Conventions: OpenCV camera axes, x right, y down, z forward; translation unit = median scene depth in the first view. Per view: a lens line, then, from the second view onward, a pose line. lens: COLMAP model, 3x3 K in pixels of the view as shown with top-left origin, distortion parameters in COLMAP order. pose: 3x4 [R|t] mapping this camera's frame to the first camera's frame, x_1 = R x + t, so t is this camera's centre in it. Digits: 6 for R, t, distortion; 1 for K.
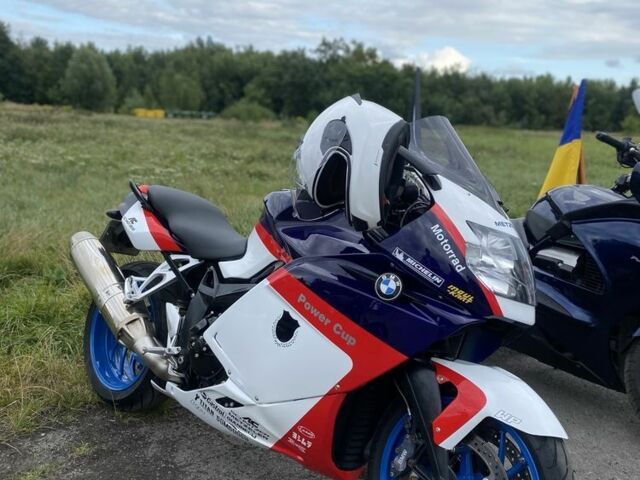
lens RADIAL K [[613.7, 0, 340.1], [0, 613.7, 242.2], [0, 0, 1]] dist [0.115969, -0.211860]
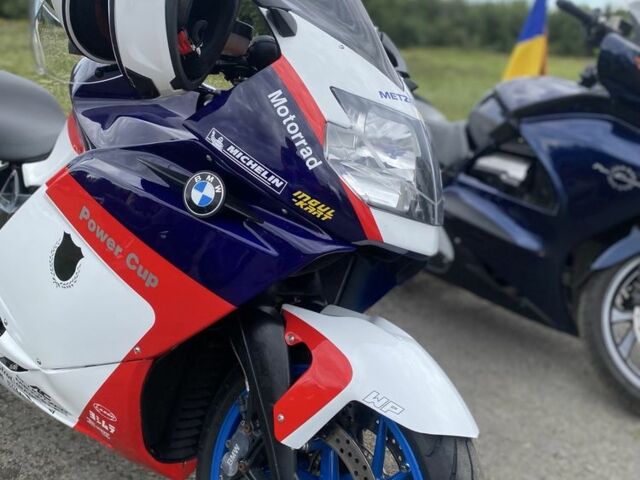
lens RADIAL K [[623.2, 0, 321.7], [0, 623.2, 223.6], [0, 0, 1]] dist [0.132723, -0.297989]
pose [[0.999611, 0.005374, 0.027360, 0.167071], [-0.007786, 0.996018, 0.088808, 0.042186], [-0.026774, -0.088986, 0.995673, 0.344002]]
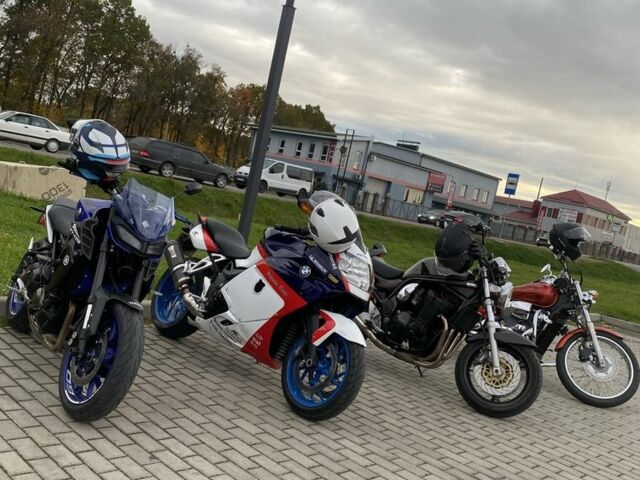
lens RADIAL K [[623.2, 0, 321.7], [0, 623.2, 223.6], [0, 0, 1]] dist [0.132723, -0.297989]
pose [[0.980867, 0.173458, -0.088392, 0.292510], [-0.185268, 0.971155, -0.150110, 0.220149], [0.059804, 0.163614, 0.984710, -1.230268]]
